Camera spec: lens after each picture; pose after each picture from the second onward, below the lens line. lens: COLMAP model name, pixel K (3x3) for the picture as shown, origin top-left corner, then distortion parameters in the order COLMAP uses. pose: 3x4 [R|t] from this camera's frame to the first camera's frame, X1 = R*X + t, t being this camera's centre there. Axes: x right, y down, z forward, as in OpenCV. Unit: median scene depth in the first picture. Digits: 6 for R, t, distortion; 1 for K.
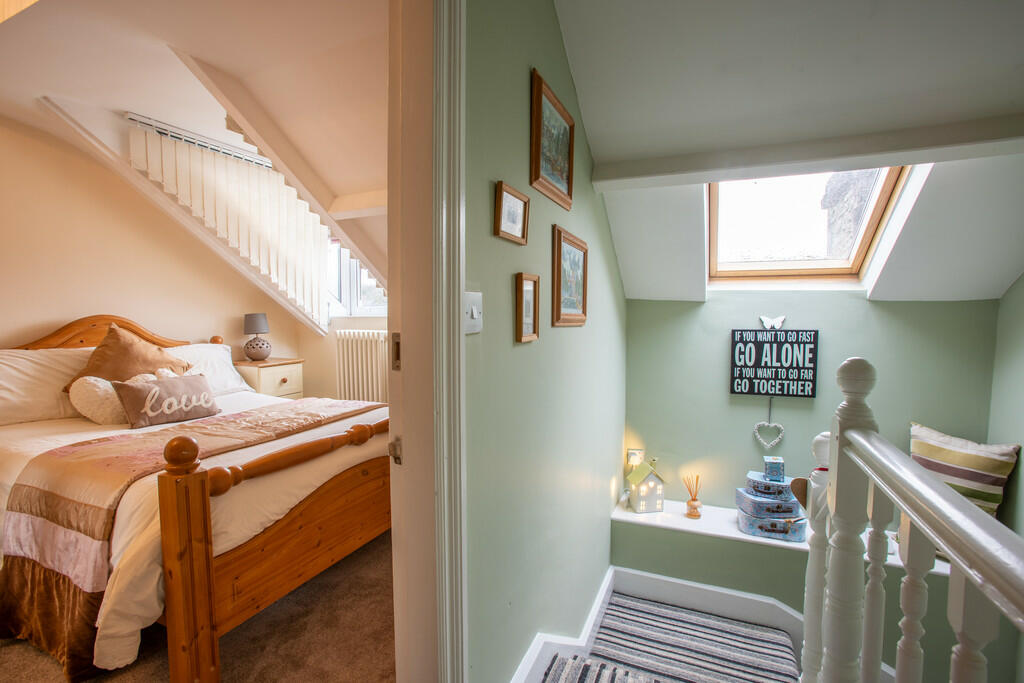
lens RADIAL K [[465.8, 0, 503.9], [0, 465.8, 340.0], [0, 0, 1]] dist [-0.059646, 0.022270]
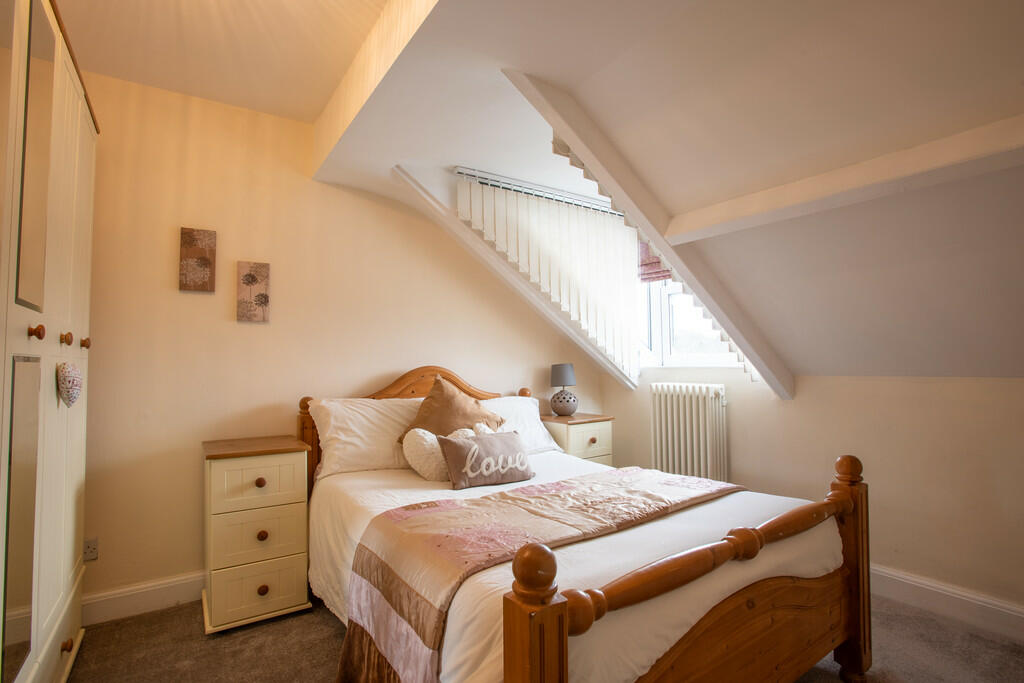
lens RADIAL K [[486.1, 0, 516.9], [0, 486.1, 339.5], [0, 0, 1]] dist [-0.081250, 0.040107]
pose [[0.861920, -0.034506, -0.505869, -0.185338], [-0.018883, 0.994805, -0.100030, -0.011177], [0.506692, 0.095771, 0.856791, 0.174444]]
